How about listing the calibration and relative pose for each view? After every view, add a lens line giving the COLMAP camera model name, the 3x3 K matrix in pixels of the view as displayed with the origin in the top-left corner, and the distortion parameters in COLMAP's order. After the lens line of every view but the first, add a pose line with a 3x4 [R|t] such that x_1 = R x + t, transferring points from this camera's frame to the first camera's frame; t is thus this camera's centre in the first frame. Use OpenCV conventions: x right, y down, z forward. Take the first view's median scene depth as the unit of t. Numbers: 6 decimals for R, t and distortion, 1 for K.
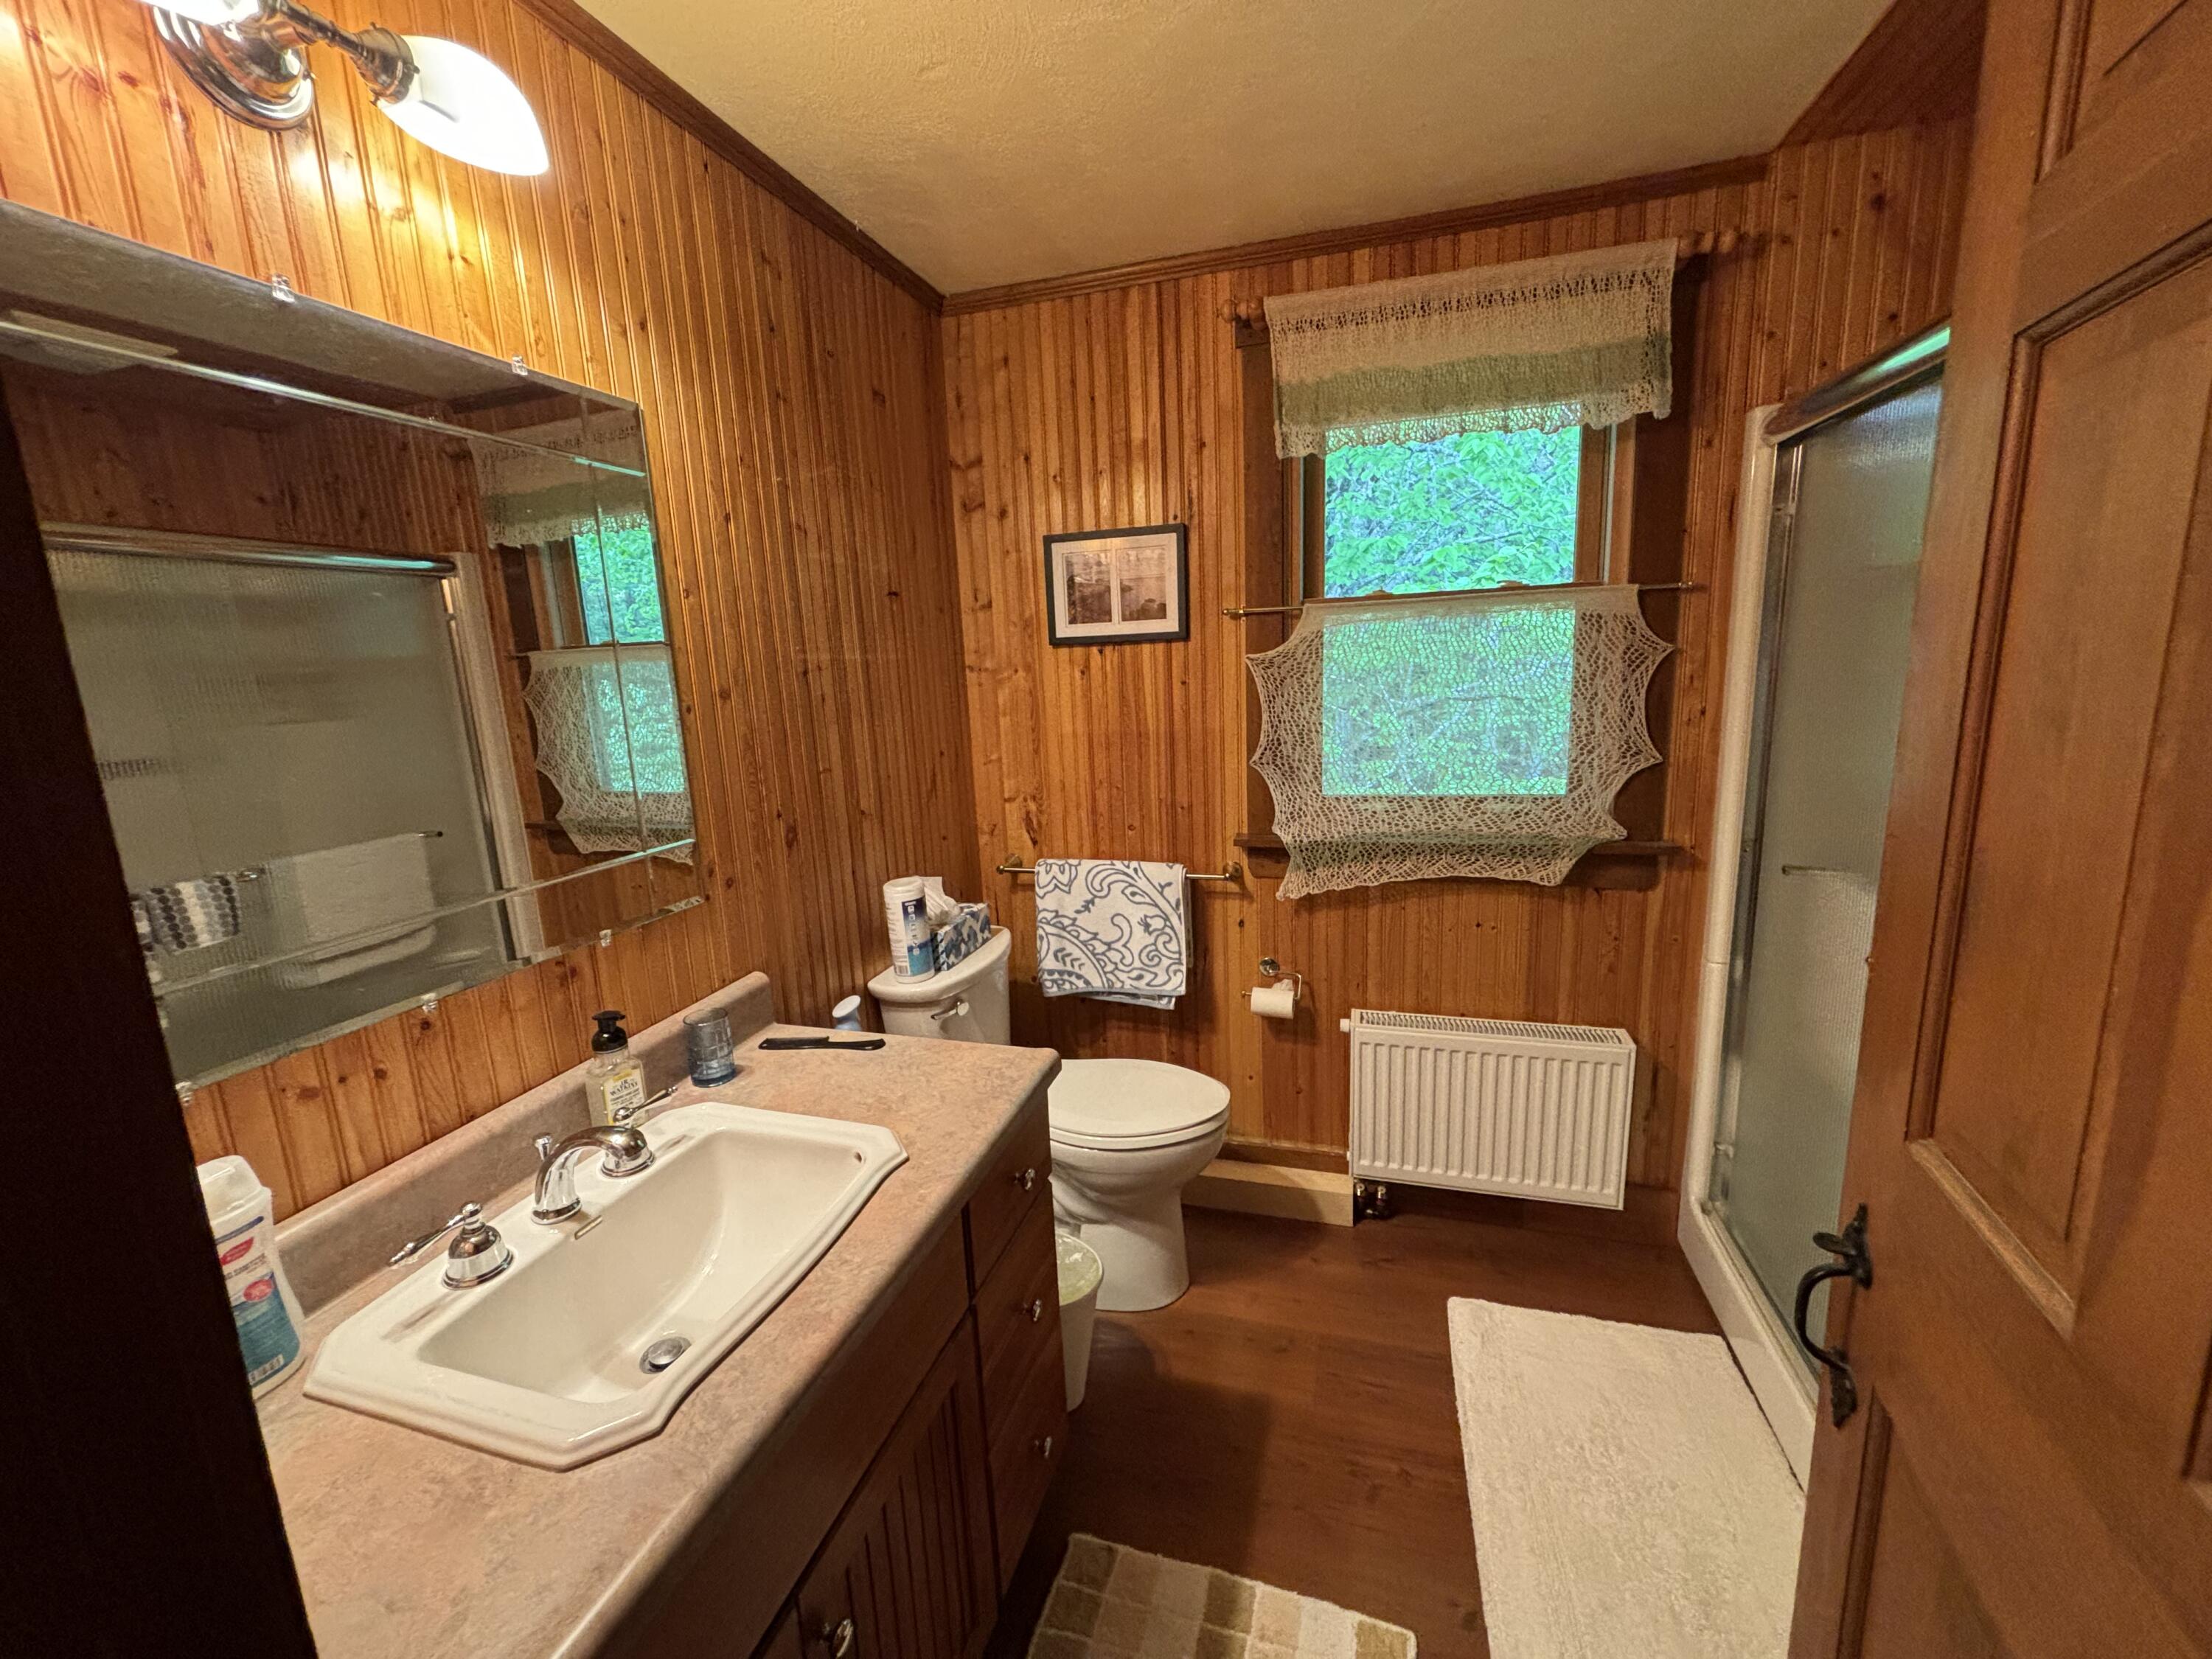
lens RADIAL K [[878.8, 0, 1102.1], [0, 878.8, 833.2], [0, 0, 1]] dist [-0.007388, -0.000225]
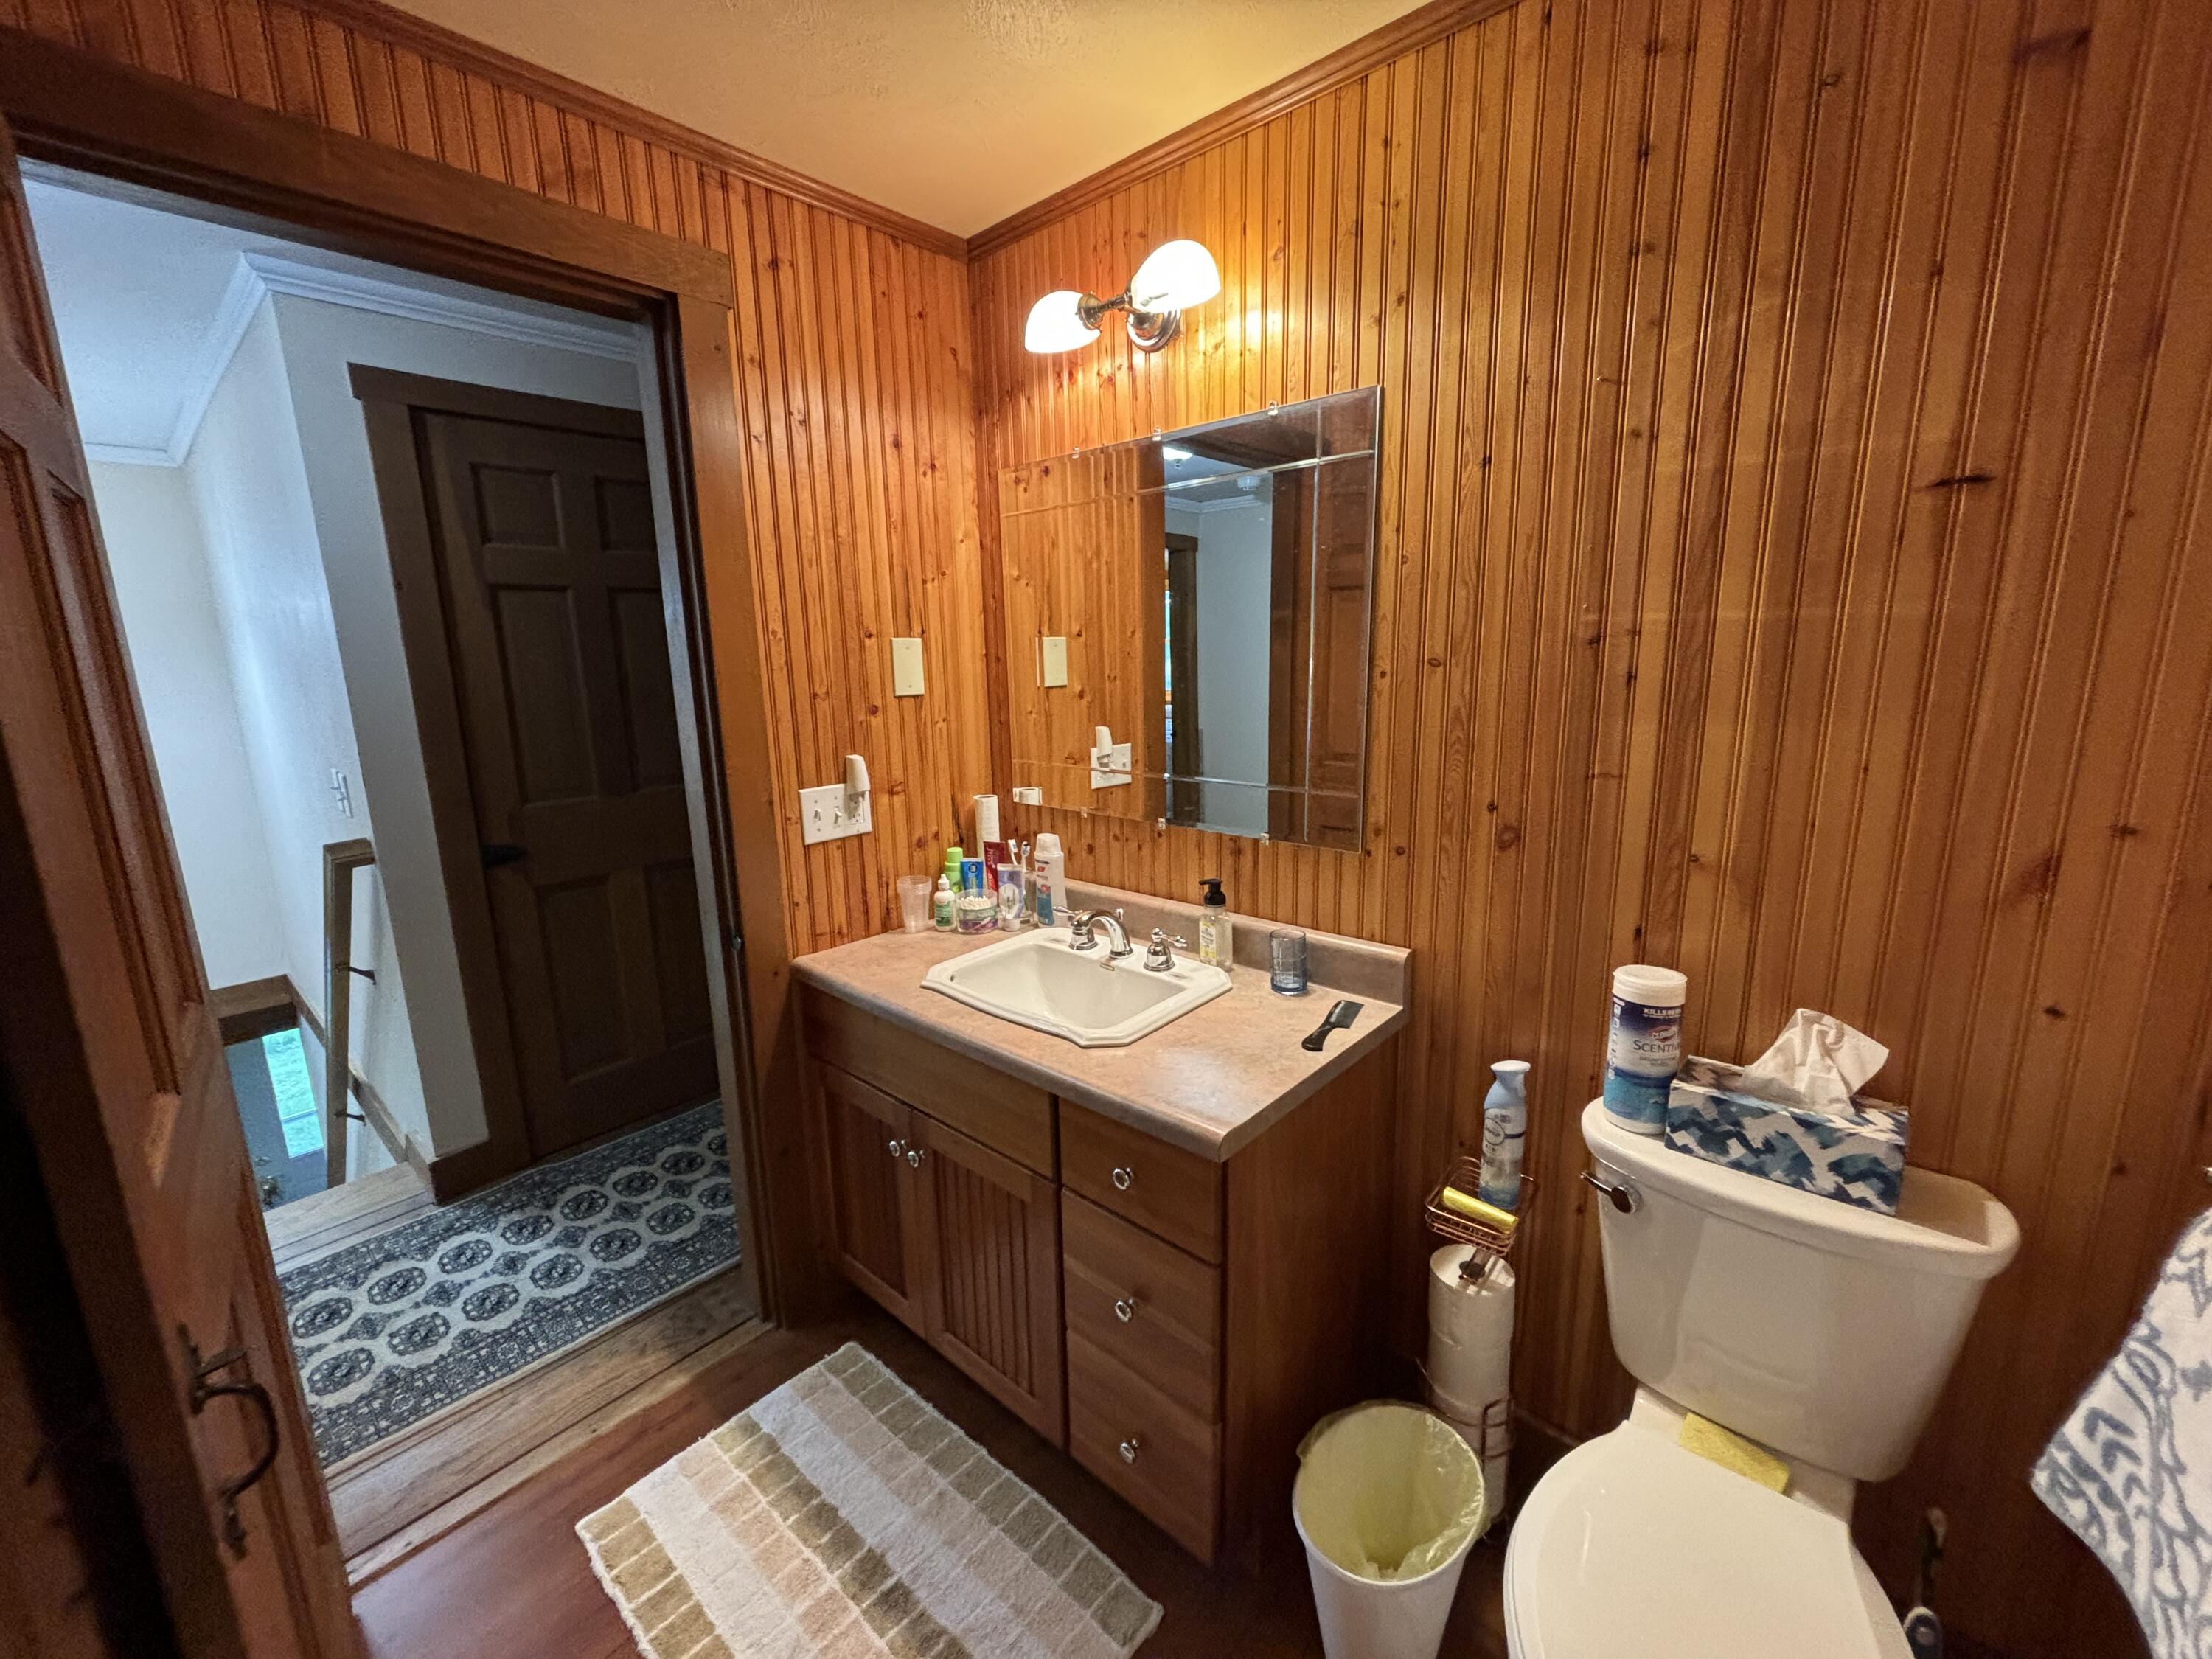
lens RADIAL K [[878.8, 0, 1100.9], [0, 878.8, 830.5], [0, 0, 1]] dist [-0.007388, -0.000225]
pose [[-0.427815, 0.227989, -0.874640, 0.500104], [-0.135995, 0.940413, 0.311654, -0.194931], [0.893577, 0.252277, -0.371317, 0.892724]]
